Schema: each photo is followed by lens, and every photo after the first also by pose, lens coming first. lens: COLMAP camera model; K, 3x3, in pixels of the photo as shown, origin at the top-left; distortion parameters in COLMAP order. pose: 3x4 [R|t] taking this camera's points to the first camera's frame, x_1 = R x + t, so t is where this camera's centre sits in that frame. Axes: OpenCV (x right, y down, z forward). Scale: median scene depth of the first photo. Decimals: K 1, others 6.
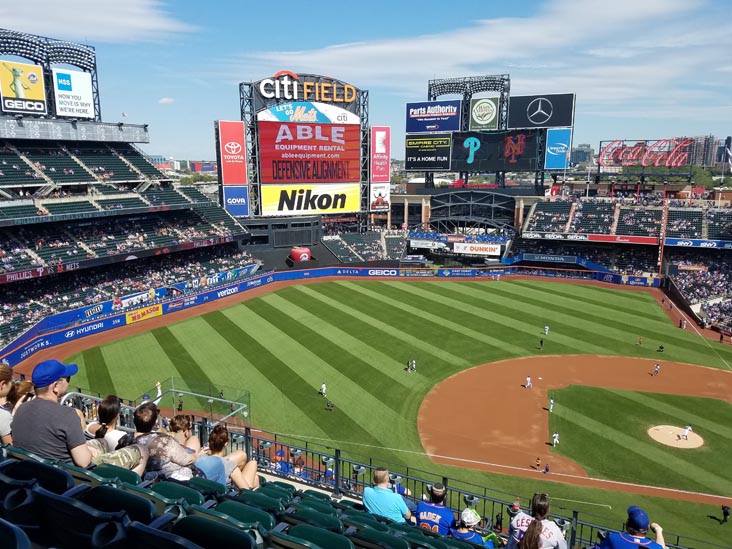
lens RADIAL K [[574.2, 0, 355.7], [0, 574.2, 294.4], [0, 0, 1]] dist [0.206515, -0.395972]
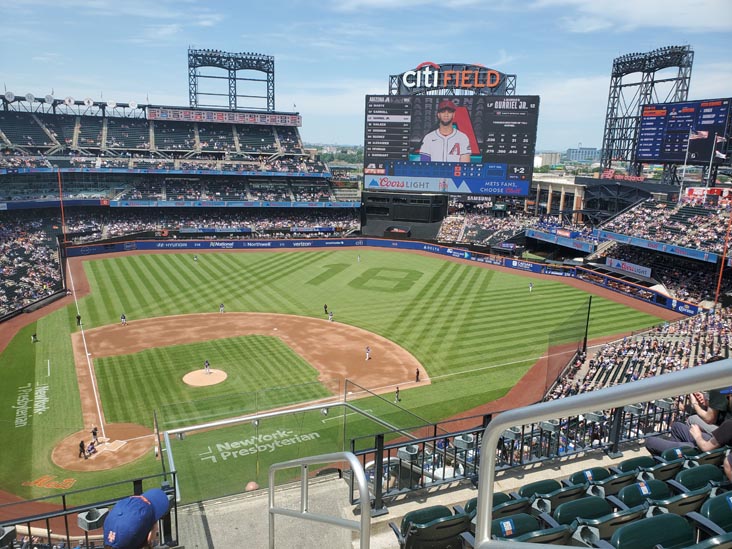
lens RADIAL K [[564.1, 0, 371.7], [0, 564.1, 279.8], [0, 0, 1]] dist [0.015489, -0.000491]
pose [[0.722256, 0.183309, -0.666892, 0.586796], [-0.184643, 0.980345, 0.069496, -0.032263], [0.666523, 0.072943, 0.741907, 0.165238]]
